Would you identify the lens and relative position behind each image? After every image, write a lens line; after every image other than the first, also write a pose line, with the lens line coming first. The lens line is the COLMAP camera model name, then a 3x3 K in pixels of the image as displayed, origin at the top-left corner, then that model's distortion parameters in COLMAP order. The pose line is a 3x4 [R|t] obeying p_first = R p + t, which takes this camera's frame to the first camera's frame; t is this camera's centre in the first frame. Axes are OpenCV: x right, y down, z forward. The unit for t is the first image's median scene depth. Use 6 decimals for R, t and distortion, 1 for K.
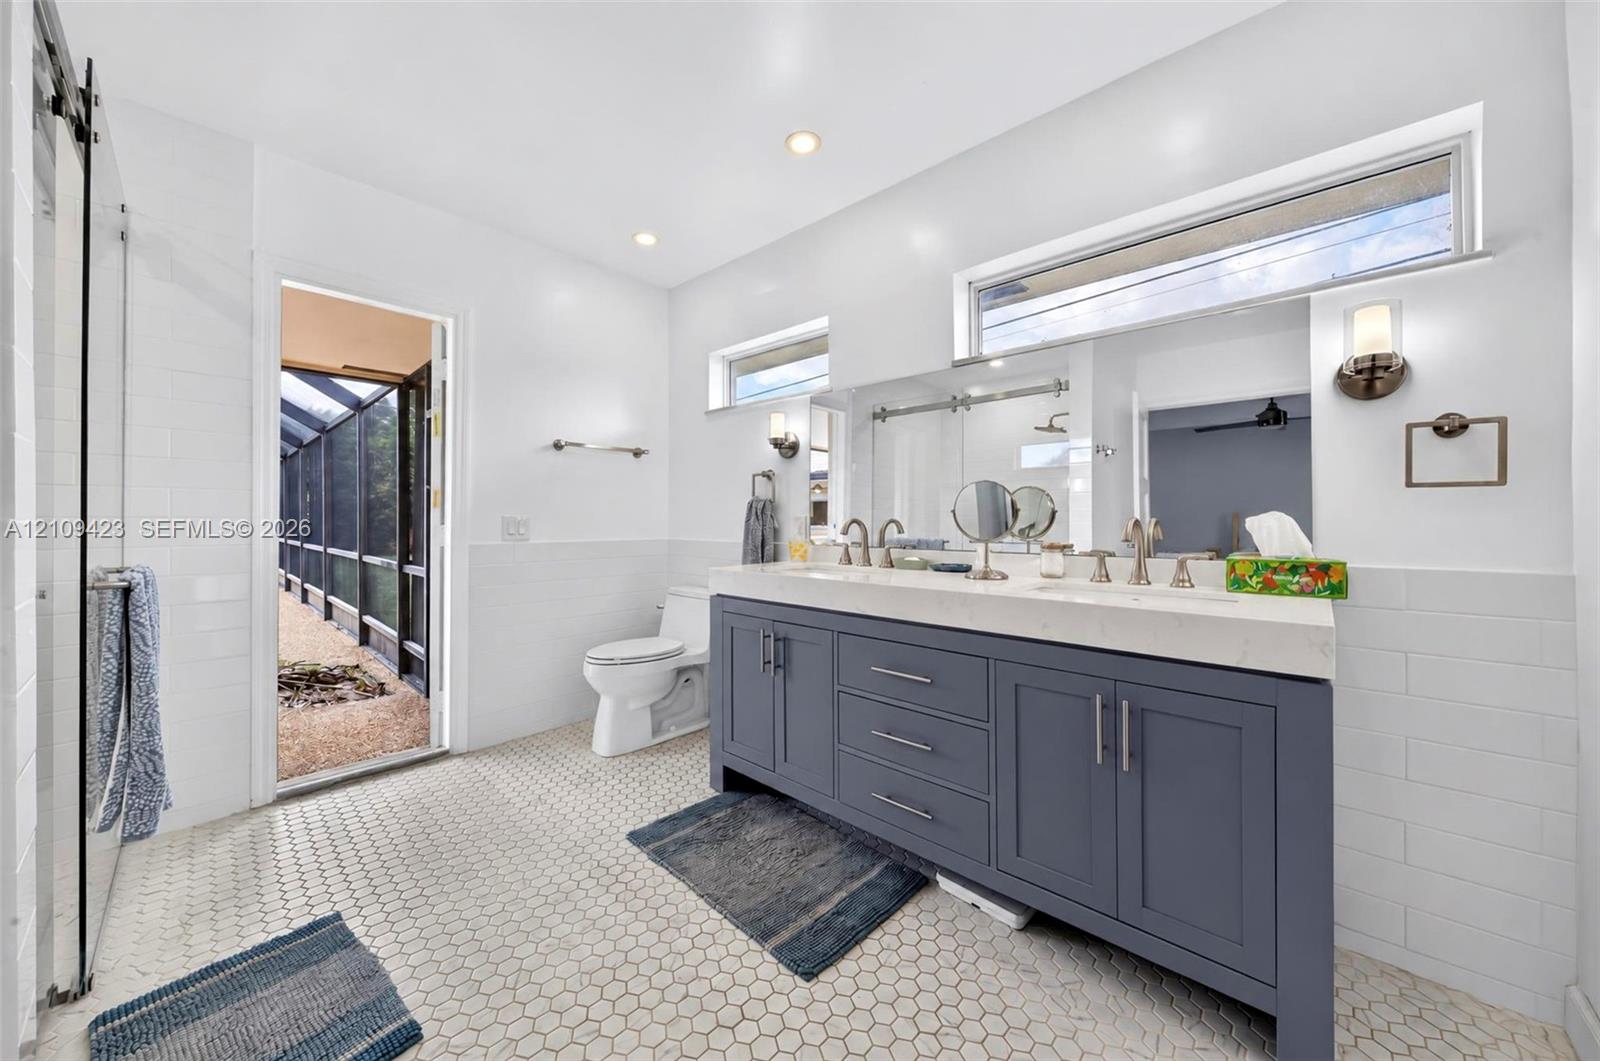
lens RADIAL K [[562.4, 0, 801.9], [0, 562.4, 521.1], [0, 0, 1]] dist [-0.000267, 0.000024]
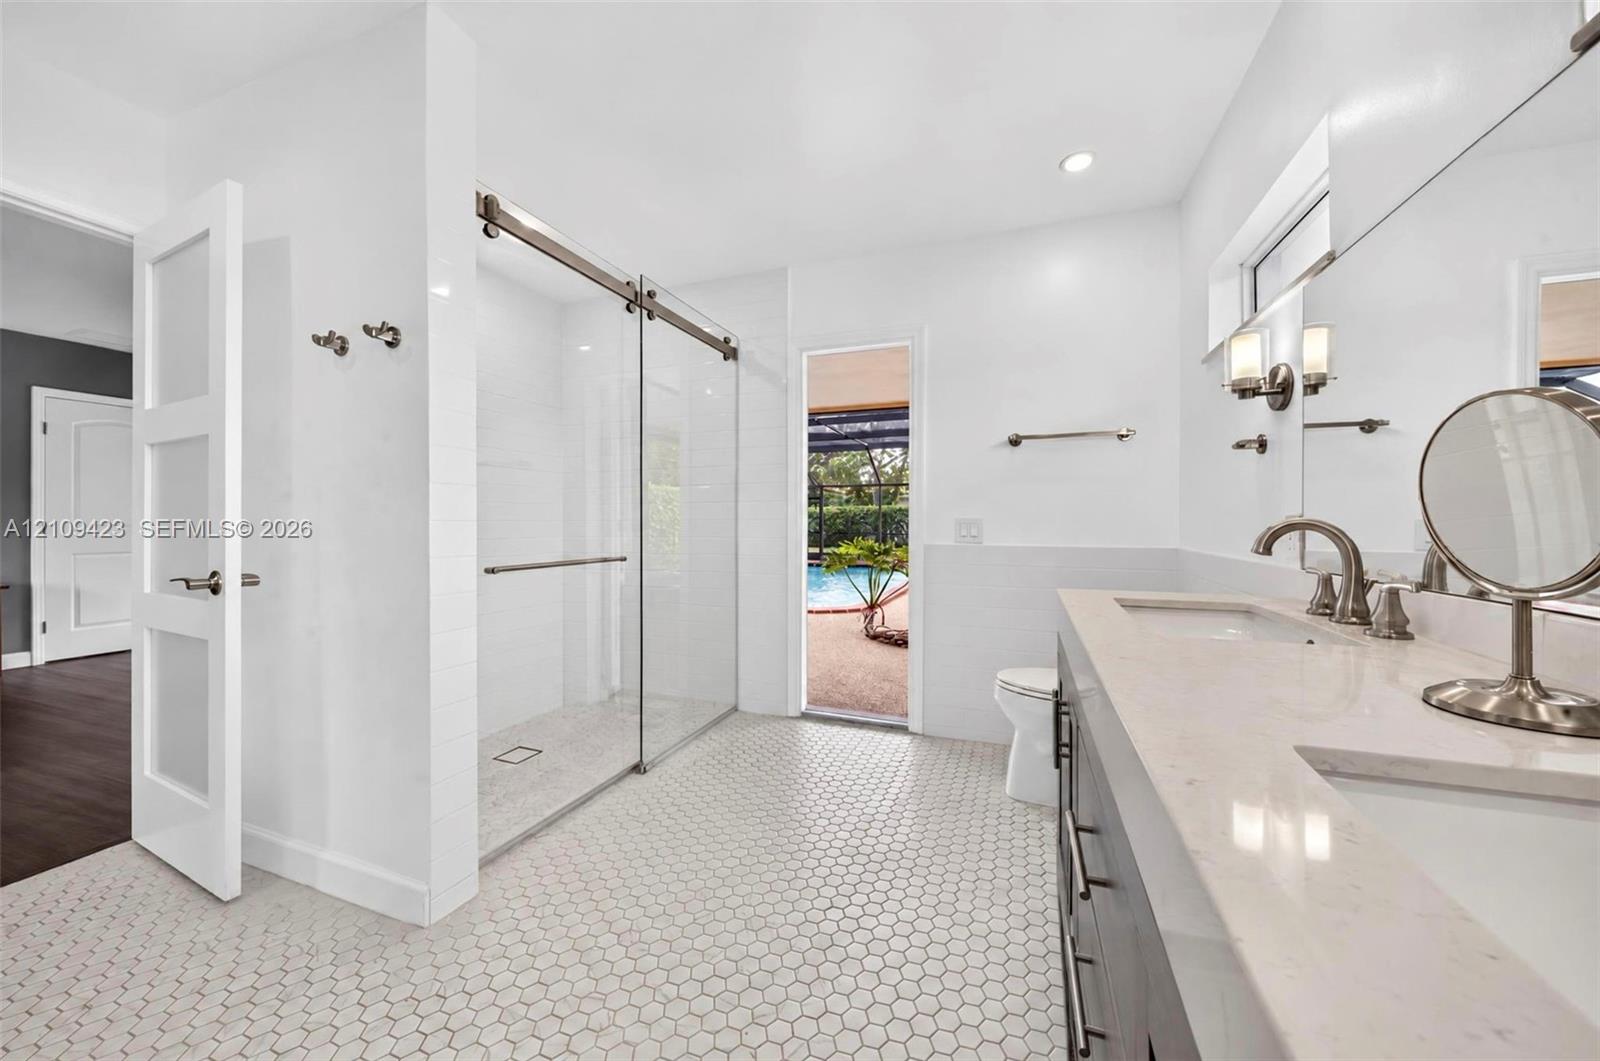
lens RADIAL K [[562.4, 0, 804.1], [0, 562.4, 522.6], [0, 0, 1]] dist [-0.000267, 0.000024]
pose [[0.379210, 0.003989, -0.925302, 0.331017], [-0.005987, 0.999980, 0.001858, -0.000377], [0.925291, 0.004835, 0.379226, 0.383473]]
